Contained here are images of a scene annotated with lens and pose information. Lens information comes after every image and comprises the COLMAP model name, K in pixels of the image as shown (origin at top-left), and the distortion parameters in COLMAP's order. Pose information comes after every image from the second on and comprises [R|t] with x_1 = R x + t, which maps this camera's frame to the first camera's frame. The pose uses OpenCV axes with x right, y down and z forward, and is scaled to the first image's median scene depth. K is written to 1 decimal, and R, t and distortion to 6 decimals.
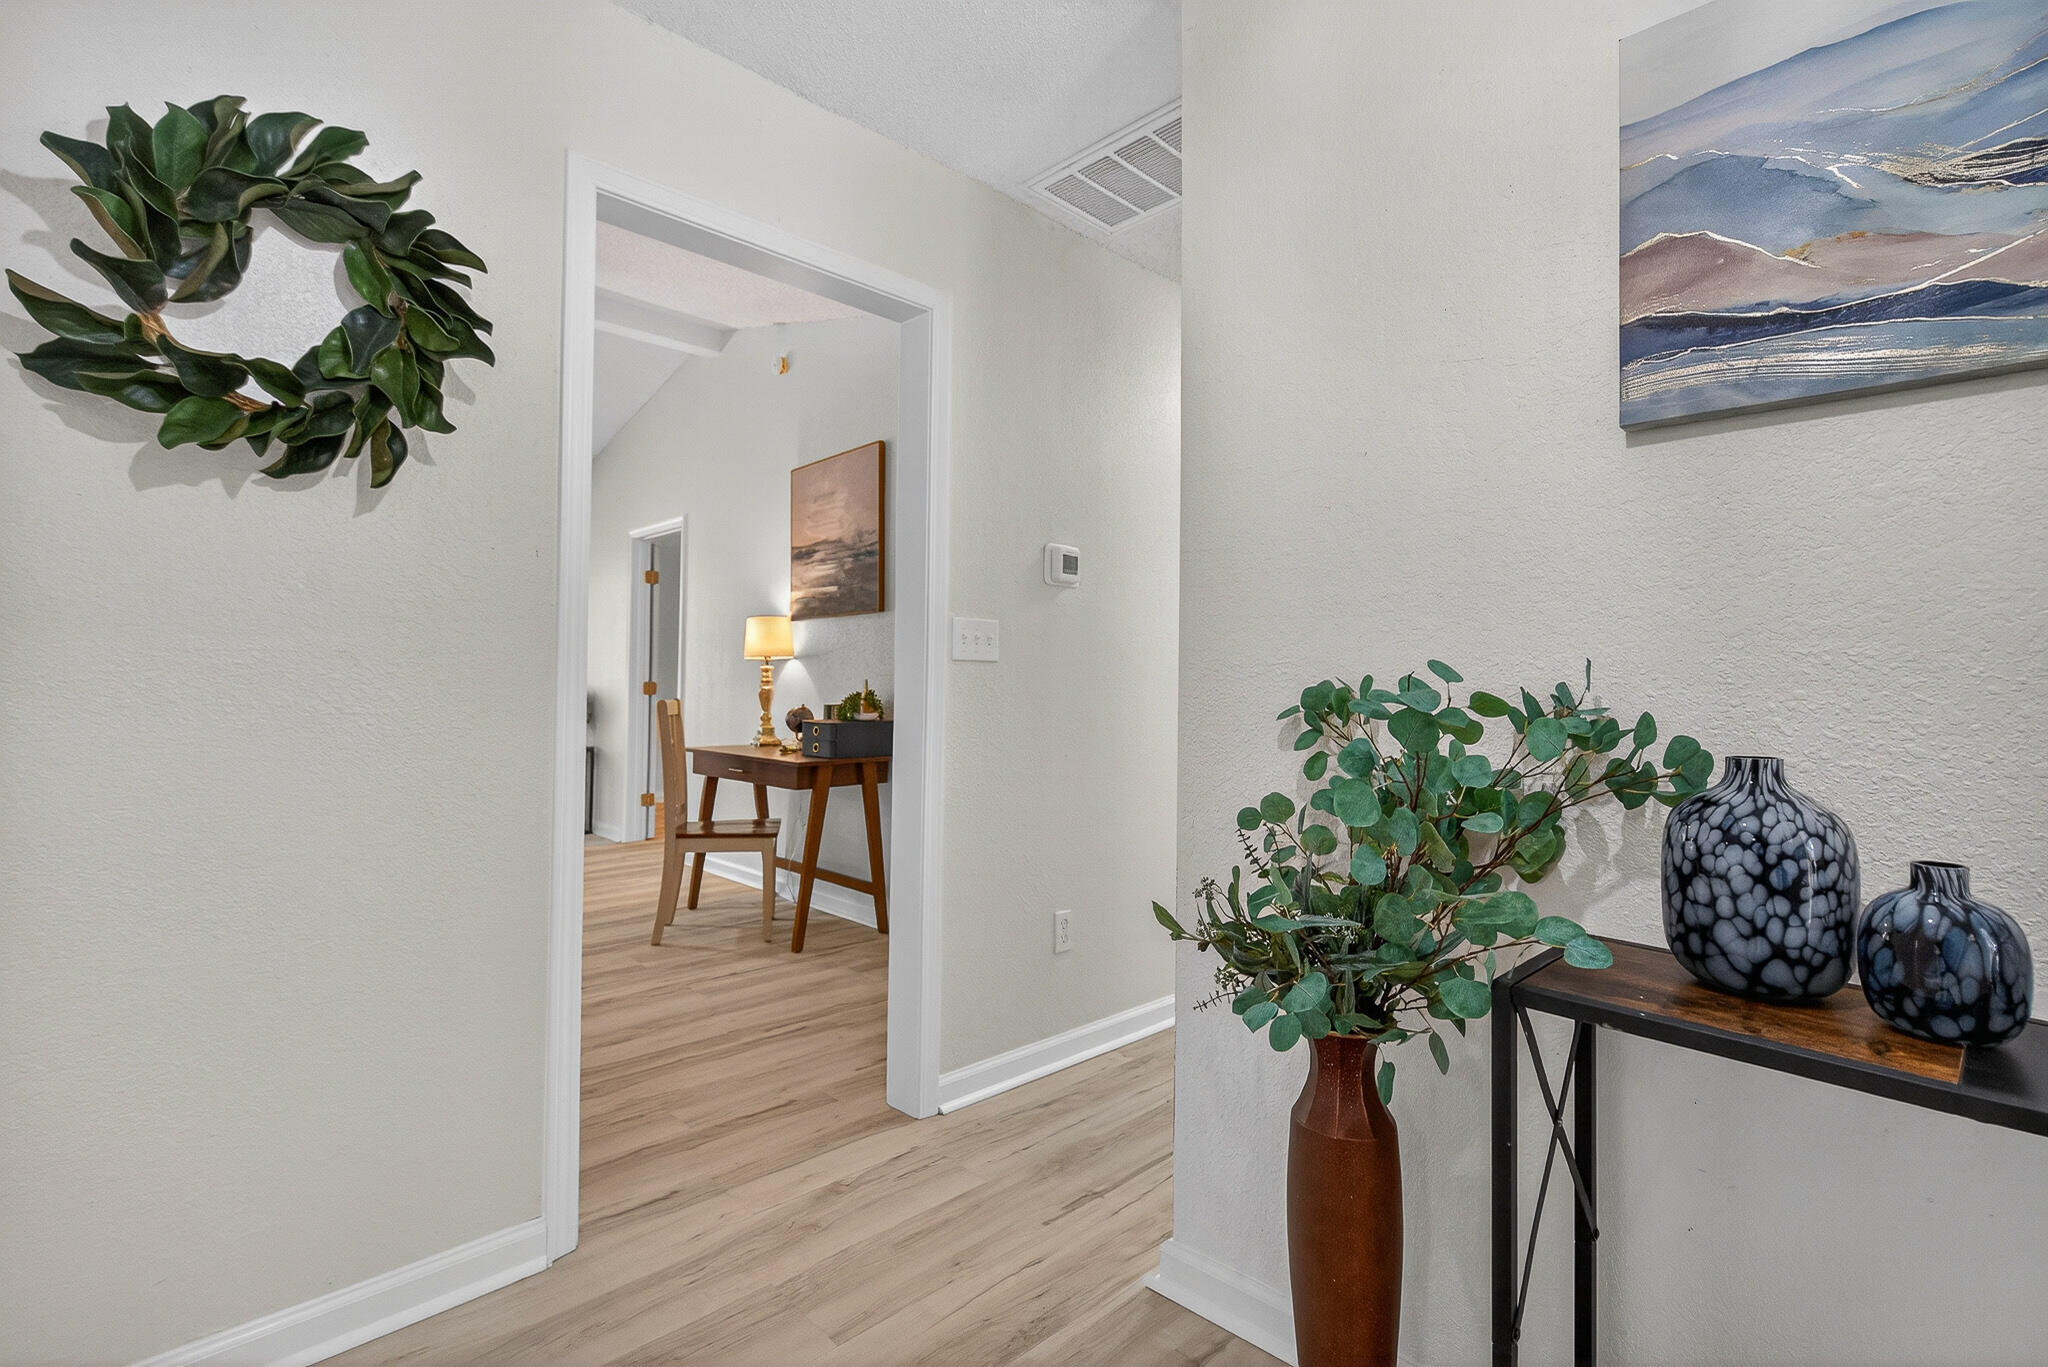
lens RADIAL K [[966.4, 0, 1031.0], [0, 966.4, 637.5], [0, 0, 1]] dist [0.001706, 0.000111]
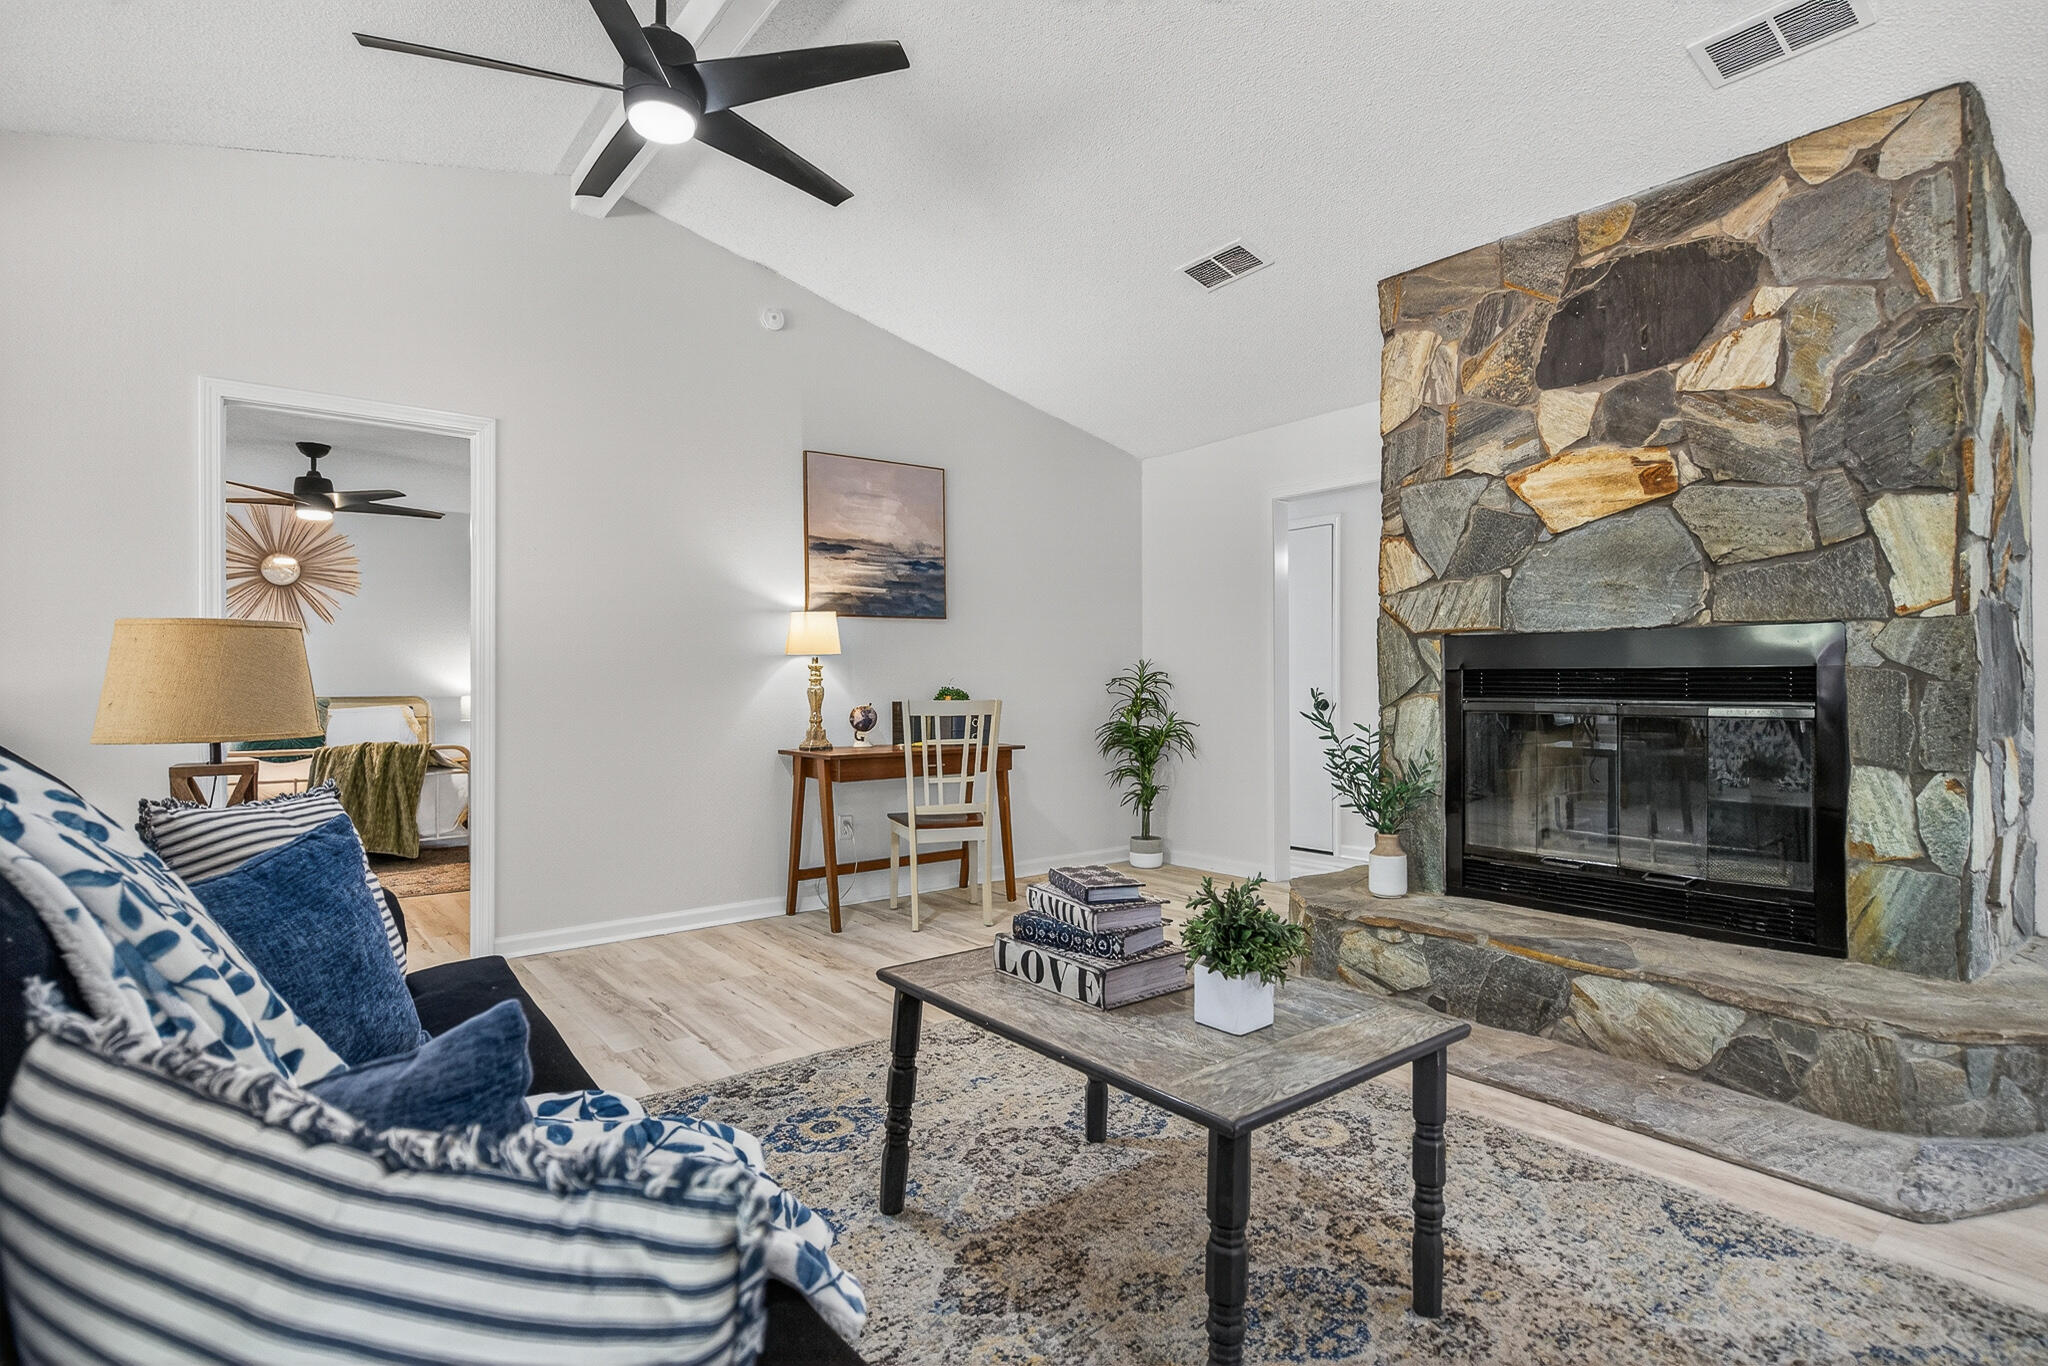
lens RADIAL K [[997.3, 0, 1021.3], [0, 997.3, 690.2], [0, 0, 1]] dist [-0.004559, -0.001539]
pose [[0.116254, -0.016247, 0.993087, -1.219104], [-0.048090, 0.998601, 0.021967, 0.024819], [-0.992055, -0.050311, 0.115310, 0.705497]]
